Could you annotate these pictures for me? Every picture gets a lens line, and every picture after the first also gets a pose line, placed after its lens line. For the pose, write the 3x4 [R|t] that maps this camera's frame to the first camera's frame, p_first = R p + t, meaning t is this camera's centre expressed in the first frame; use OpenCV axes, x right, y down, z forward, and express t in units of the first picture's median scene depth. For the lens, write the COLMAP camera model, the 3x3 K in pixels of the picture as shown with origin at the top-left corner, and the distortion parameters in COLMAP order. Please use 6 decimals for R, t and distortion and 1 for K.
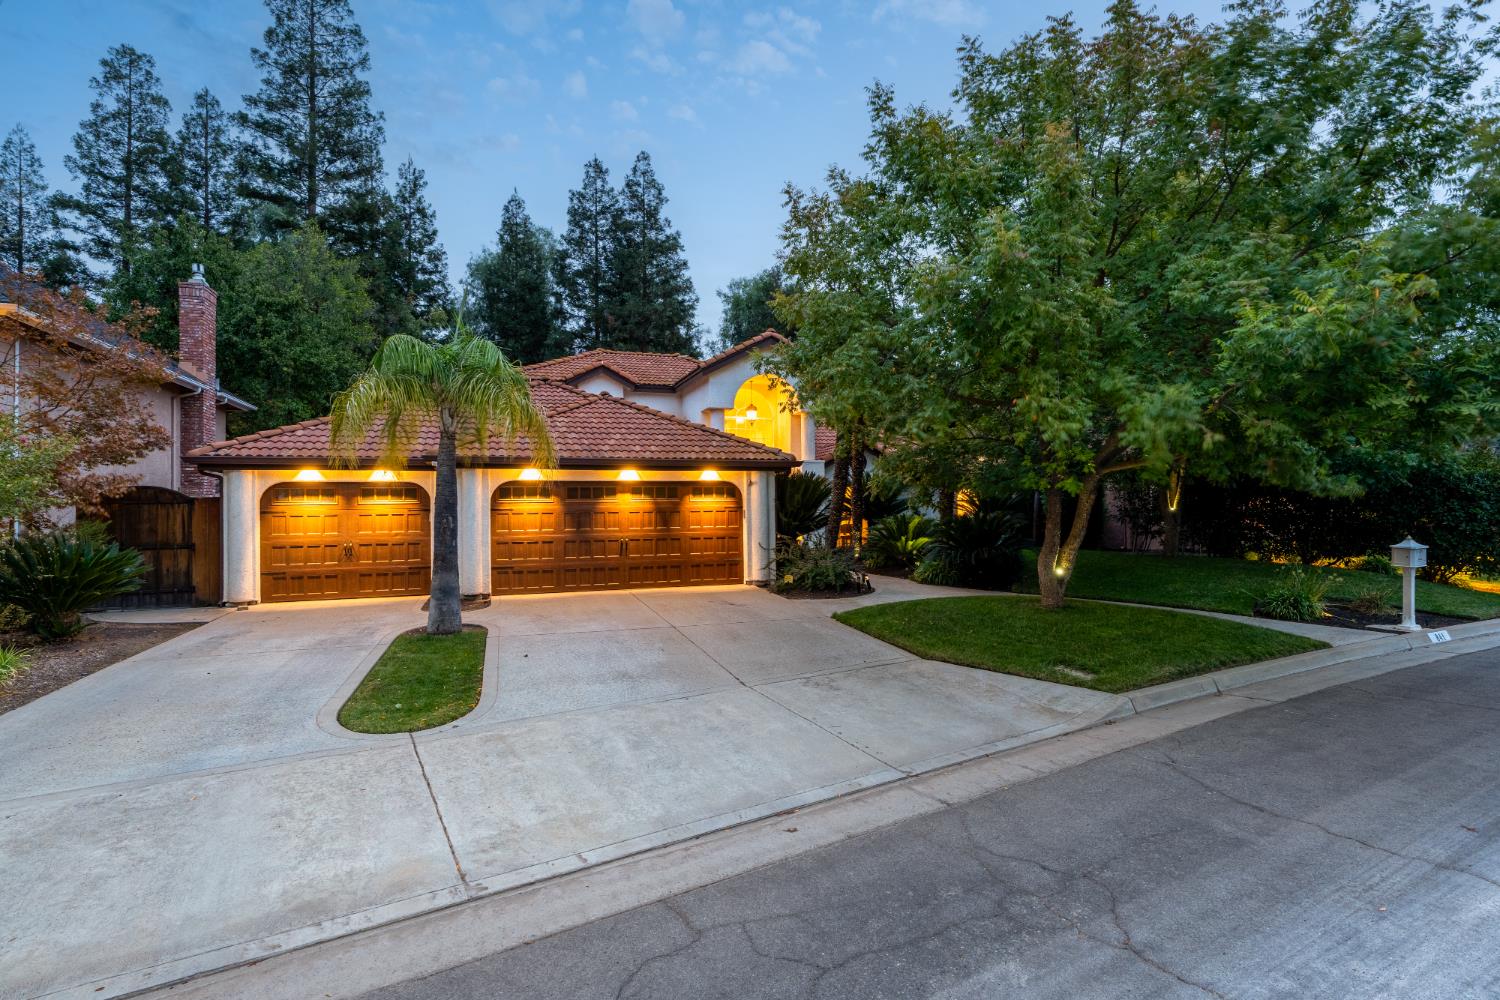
lens RADIAL K [[696.5, 0, 750.0], [0, 696.5, 500.0], [0, 0, 1]] dist [0.000842, 0.000774]
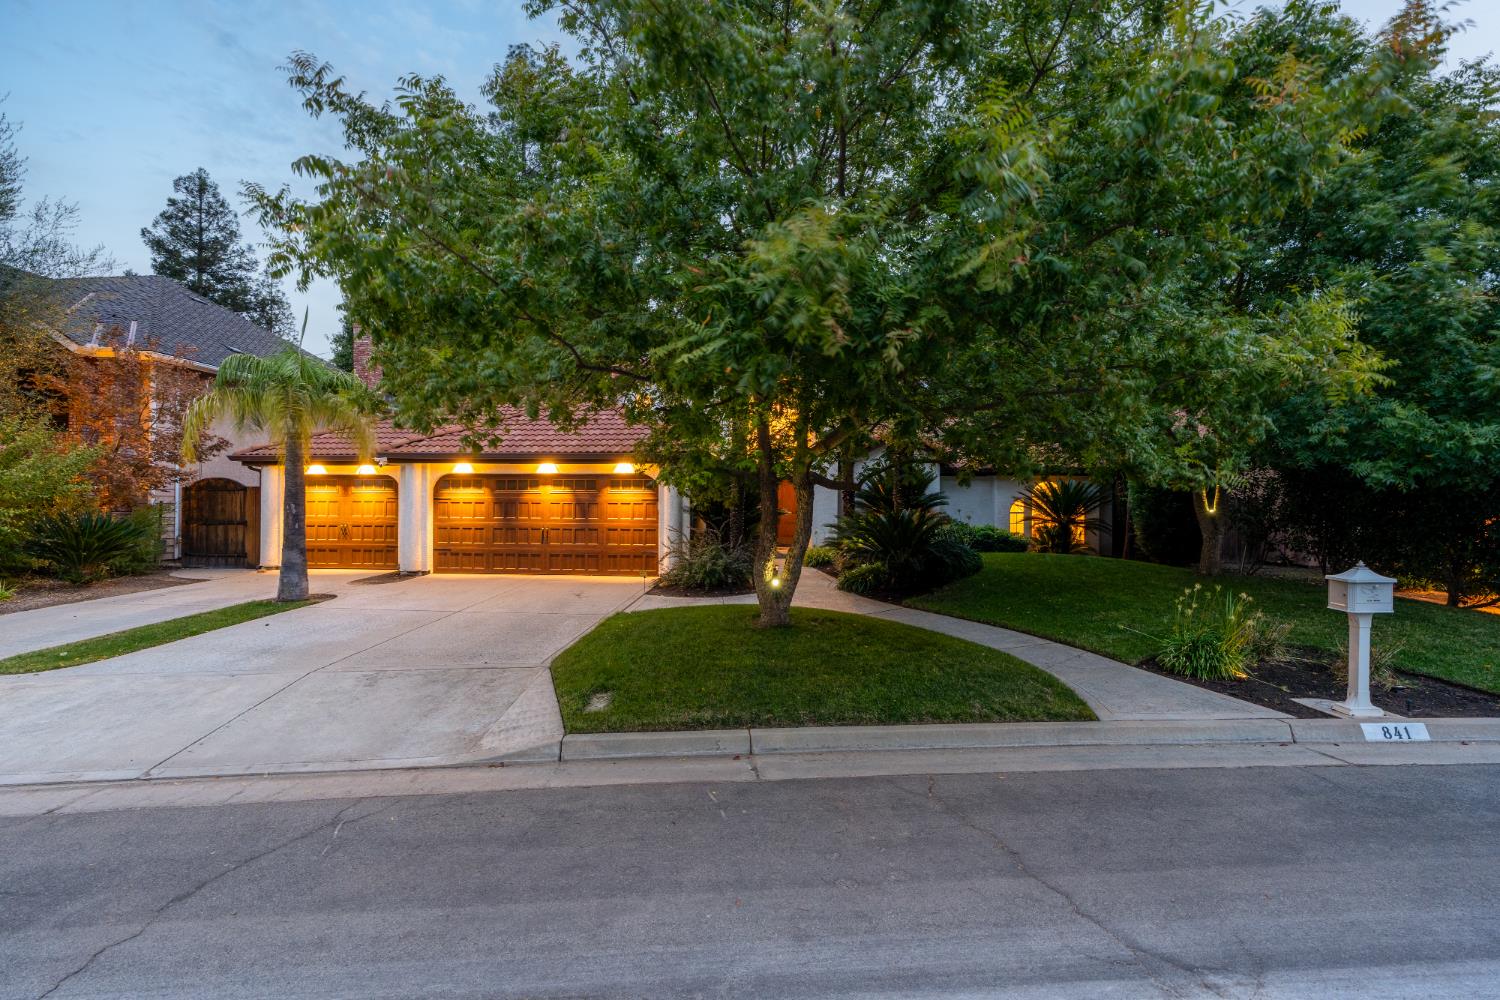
lens RADIAL K [[665.9, 0, 750.0], [0, 665.9, 500.0], [0, 0, 1]] dist [-0.000997, 0.000492]
pose [[0.916759, 0.014229, -0.399186, 0.598566], [-0.009994, 0.999870, 0.012688, -0.003564], [0.399315, -0.007642, 0.916782, 0.218940]]
